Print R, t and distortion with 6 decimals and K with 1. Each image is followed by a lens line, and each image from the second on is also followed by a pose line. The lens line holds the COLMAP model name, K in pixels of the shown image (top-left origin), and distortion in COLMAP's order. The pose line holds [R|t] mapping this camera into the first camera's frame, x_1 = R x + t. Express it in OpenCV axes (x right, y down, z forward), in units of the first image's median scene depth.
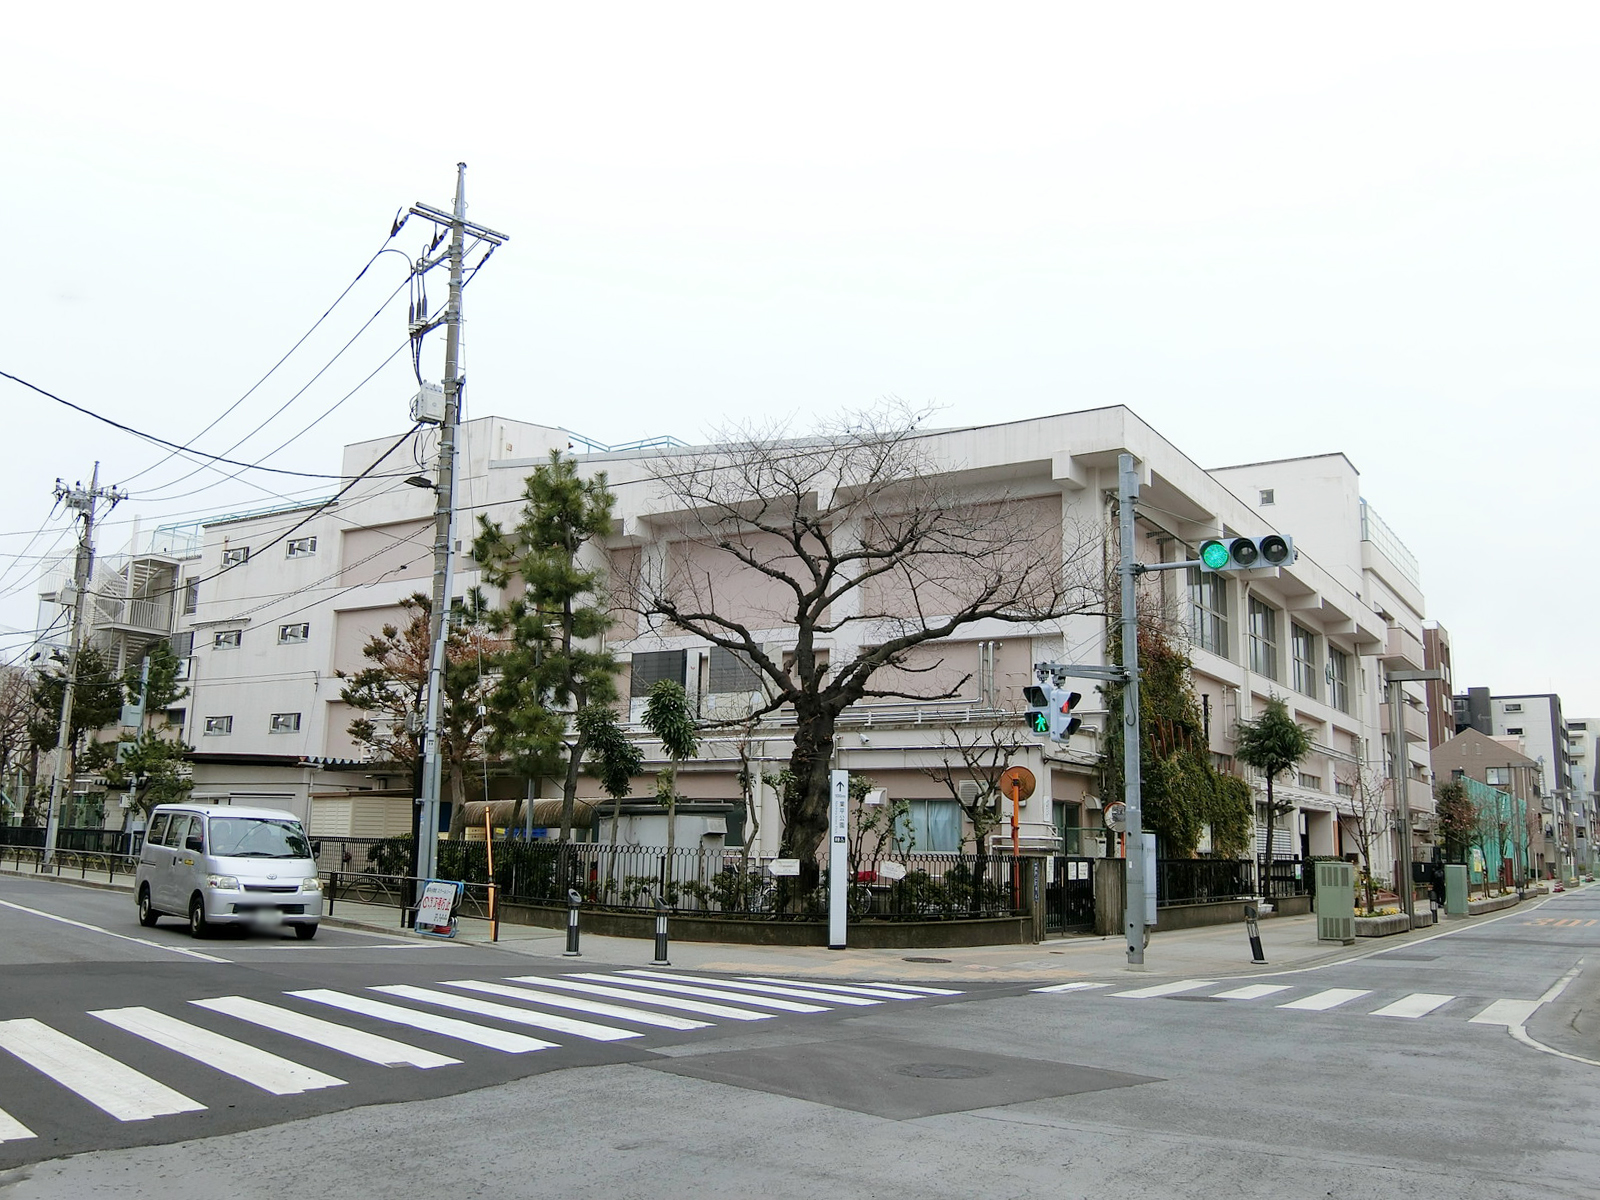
lens RADIAL K [[1412.4, 0, 800.0], [0, 1412.4, 600.0], [0, 0, 1]] dist [-0.086490, -0.005451]
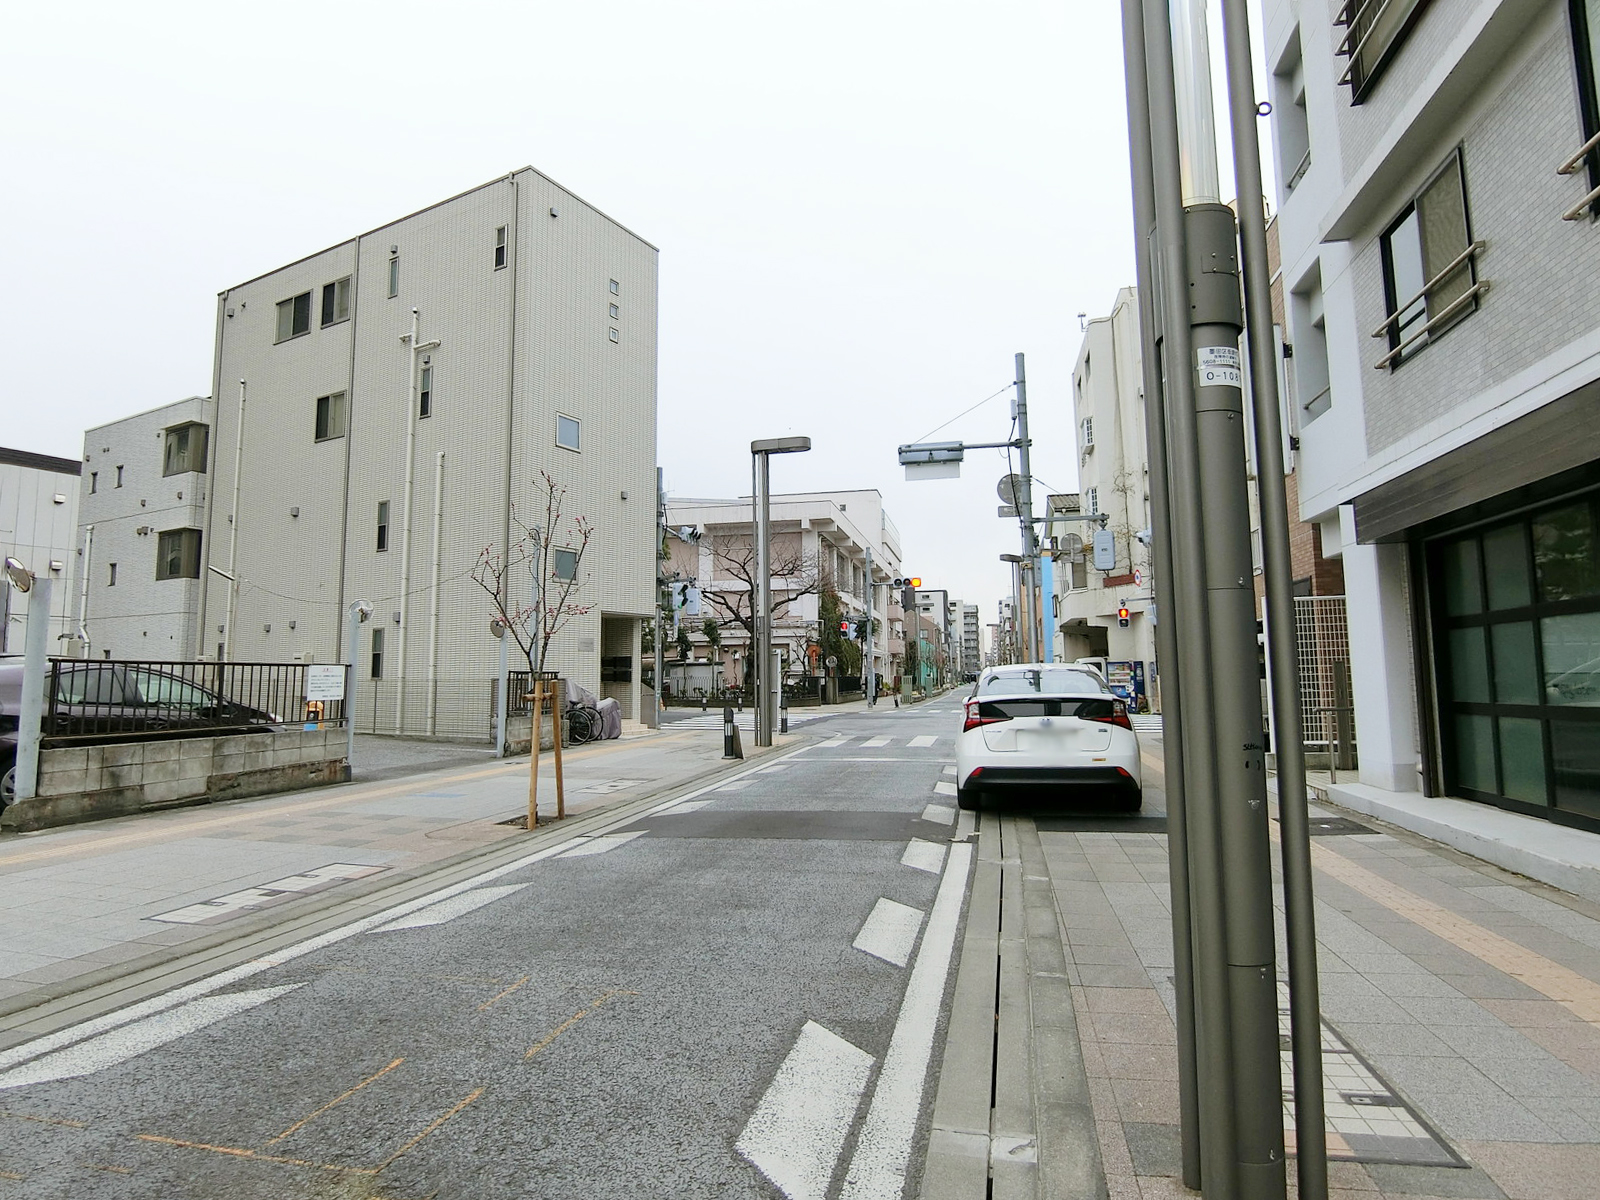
lens RADIAL K [[894.8, 0, 800.0], [0, 894.8, 600.0], [0, 0, 1]] dist [-0.022551, -0.001123]
pose [[0.938959, 0.003744, 0.344007, -0.295662], [-0.035763, 0.995585, 0.086781, -0.076812], [-0.342164, -0.093786, 0.934948, -0.396142]]
